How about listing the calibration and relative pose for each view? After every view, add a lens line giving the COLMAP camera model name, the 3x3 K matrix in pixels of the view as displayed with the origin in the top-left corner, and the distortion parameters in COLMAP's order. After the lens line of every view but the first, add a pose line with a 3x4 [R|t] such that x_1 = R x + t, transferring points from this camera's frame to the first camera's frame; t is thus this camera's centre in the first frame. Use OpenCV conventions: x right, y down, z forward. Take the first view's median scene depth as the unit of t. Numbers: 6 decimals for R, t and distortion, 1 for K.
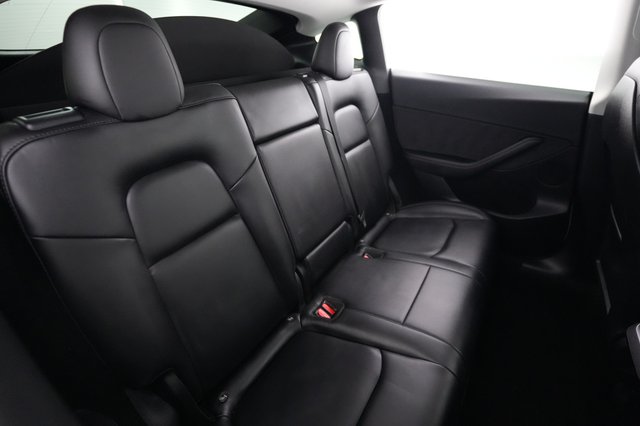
lens RADIAL K [[309.3, 0, 320.0], [0, 309.3, 213.0], [0, 0, 1]] dist [-0.001442, -0.000147]
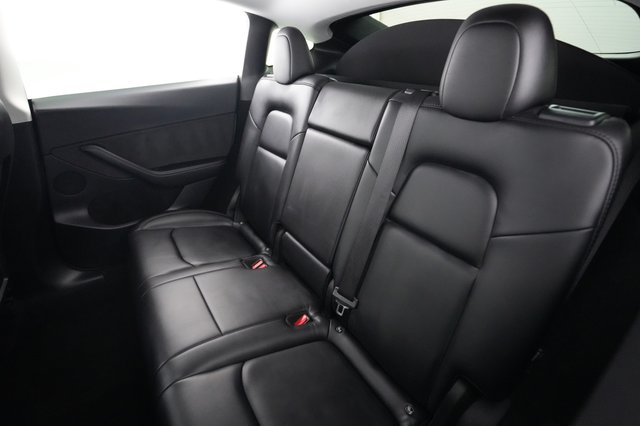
lens RADIAL K [[316.0, 0, 320.0], [0, 316.0, 213.0], [0, 0, 1]] dist [0.001599, 0.000184]
pose [[-0.419313, 0.426650, -0.801341, 0.818278], [-0.439799, 0.676730, 0.590435, -0.653429], [0.794200, 0.600006, -0.096122, 1.179495]]
